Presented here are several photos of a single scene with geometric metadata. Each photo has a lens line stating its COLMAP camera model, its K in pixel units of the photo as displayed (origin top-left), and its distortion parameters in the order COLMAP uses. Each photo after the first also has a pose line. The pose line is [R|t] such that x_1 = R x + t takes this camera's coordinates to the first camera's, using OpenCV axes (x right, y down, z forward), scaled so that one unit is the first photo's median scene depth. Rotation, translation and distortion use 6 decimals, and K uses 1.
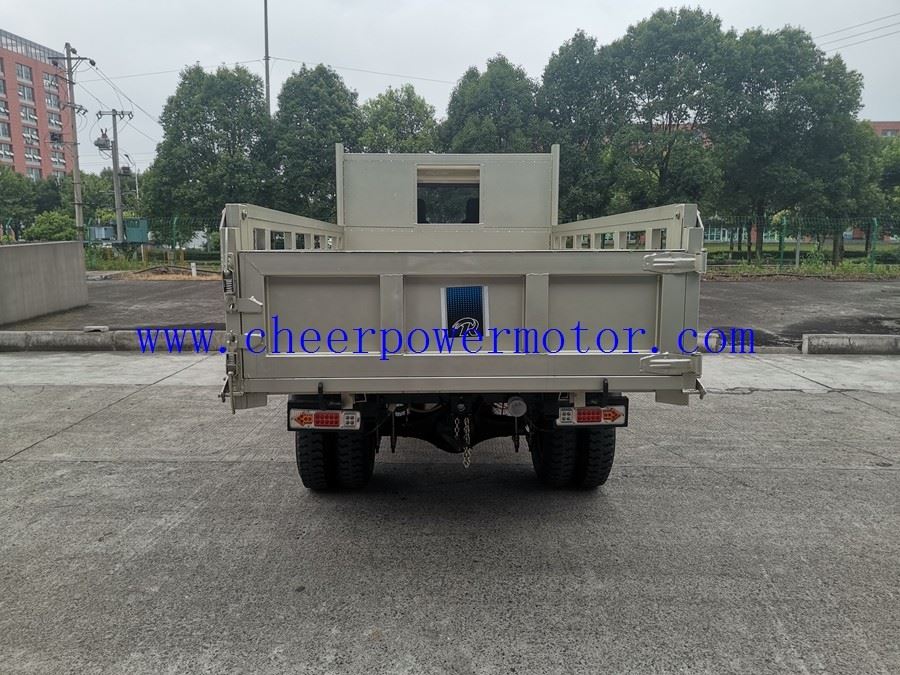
lens RADIAL K [[672.2, 0, 453.4], [0, 672.2, 324.8], [0, 0, 1]] dist [0.095387, -0.119095]
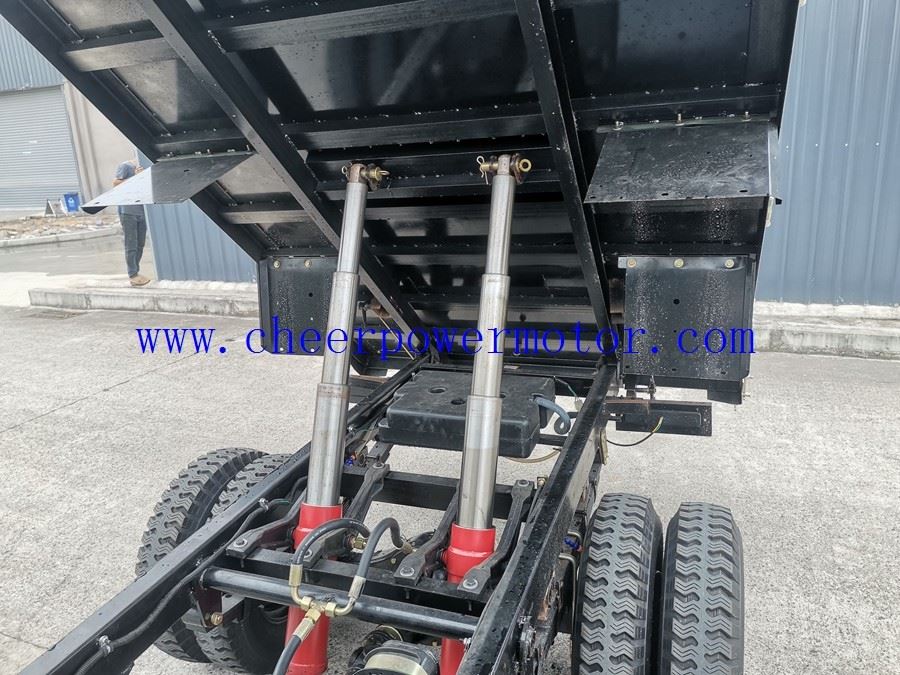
lens RADIAL K [[673.9, 0, 452.2], [0, 673.9, 337.1], [0, 0, 1]] dist [0.085767, -0.108309]
pose [[-0.923713, -0.057087, 0.378807, -0.179562], [0.104273, 0.914030, 0.392015, -0.211277], [-0.368620, 0.401609, -0.838349, 1.216079]]
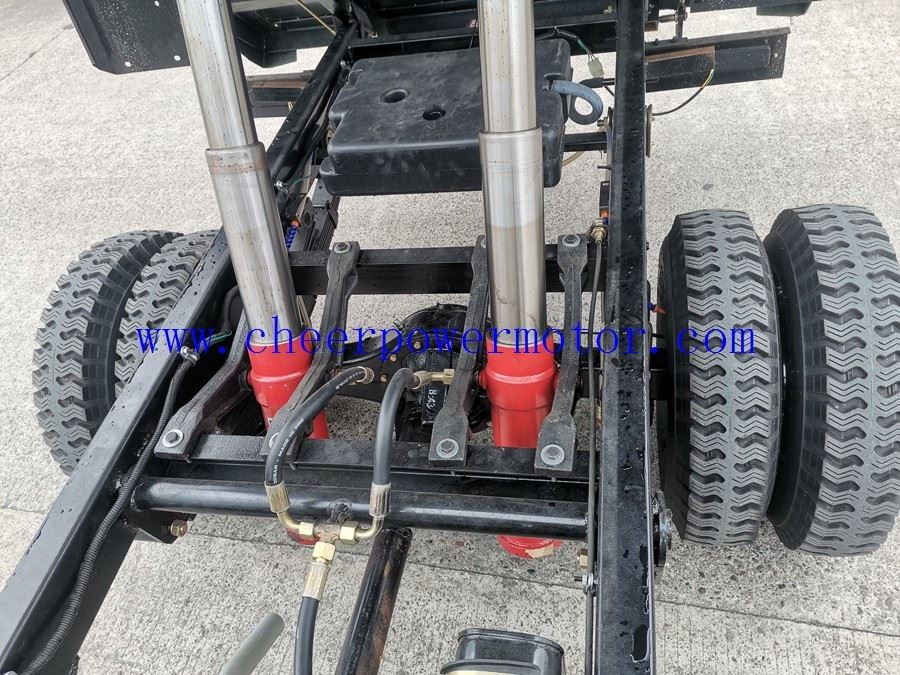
lens RADIAL K [[673.9, 0, 452.2], [0, 673.9, 337.1], [0, 0, 1]] dist [0.085767, -0.108309]
pose [[-0.964289, -0.035810, 0.262420, -0.091476], [0.197064, 0.564974, 0.801231, -0.165504], [-0.176953, 0.824332, -0.537741, 1.069577]]
